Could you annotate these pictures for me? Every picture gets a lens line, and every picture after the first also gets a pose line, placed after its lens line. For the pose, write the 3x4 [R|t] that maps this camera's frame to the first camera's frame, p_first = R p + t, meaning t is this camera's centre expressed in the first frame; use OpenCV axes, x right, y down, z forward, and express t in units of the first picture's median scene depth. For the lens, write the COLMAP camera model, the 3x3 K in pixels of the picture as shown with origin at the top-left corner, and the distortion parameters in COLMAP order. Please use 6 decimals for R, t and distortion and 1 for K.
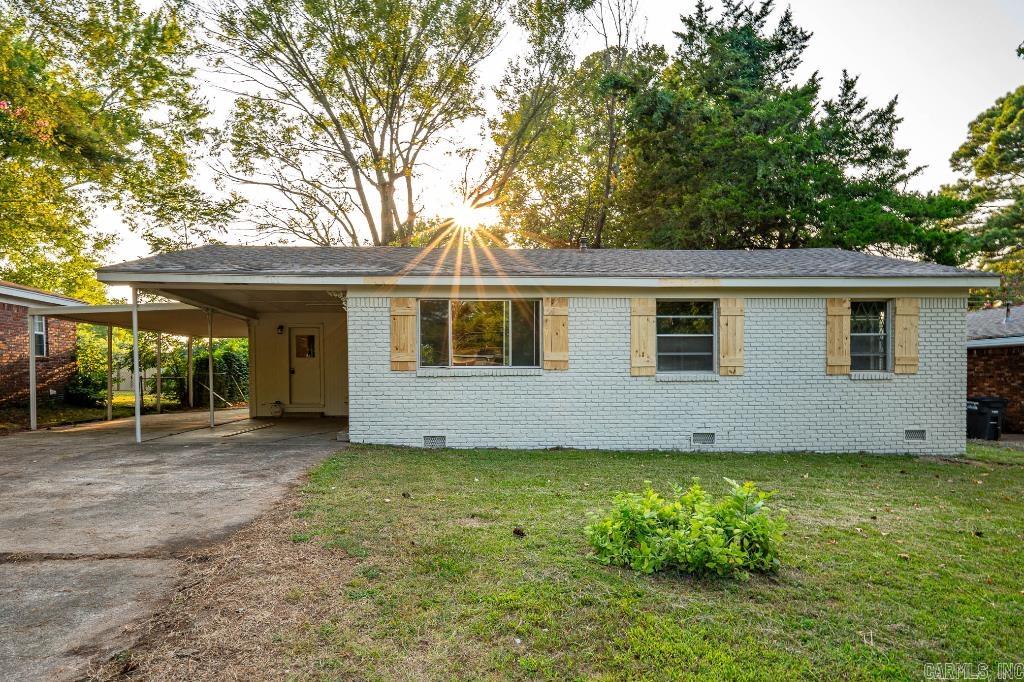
lens RADIAL K [[400.4, 0, 511.5], [0, 400.4, 385.1], [0, 0, 1]] dist [-0.000381, -0.000024]
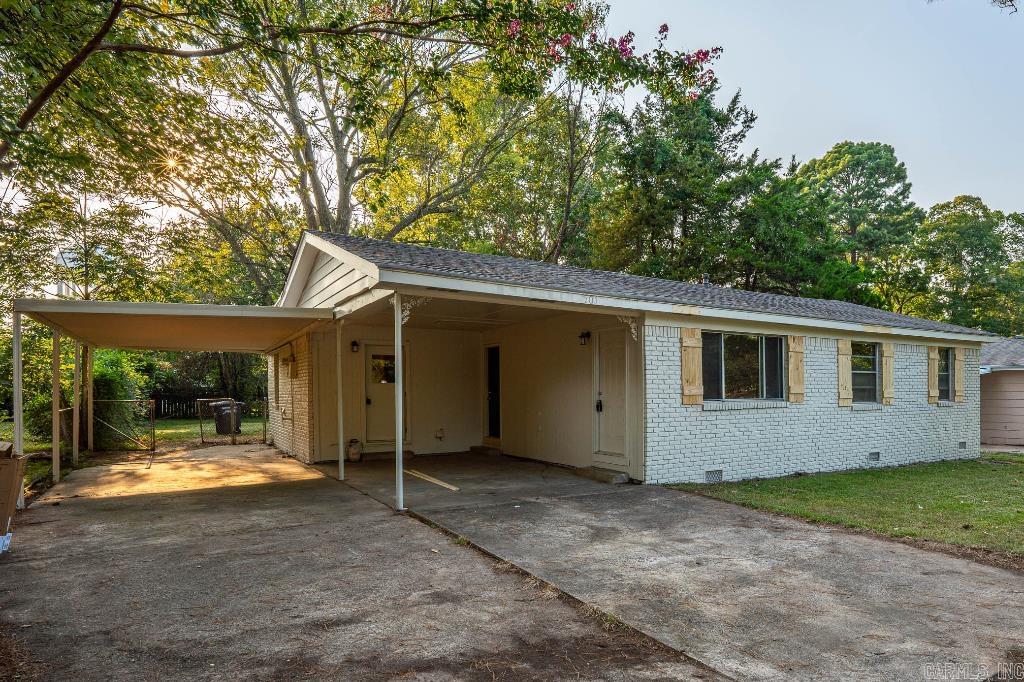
lens RADIAL K [[425.6, 0, 511.4], [0, 425.6, 399.7], [0, 0, 1]] dist [-0.000924, -0.000112]
pose [[0.927606, -0.008345, 0.373467, -1.017485], [0.012614, 0.999880, -0.008990, -0.042668], [-0.373347, 0.013050, 0.927600, 0.211633]]
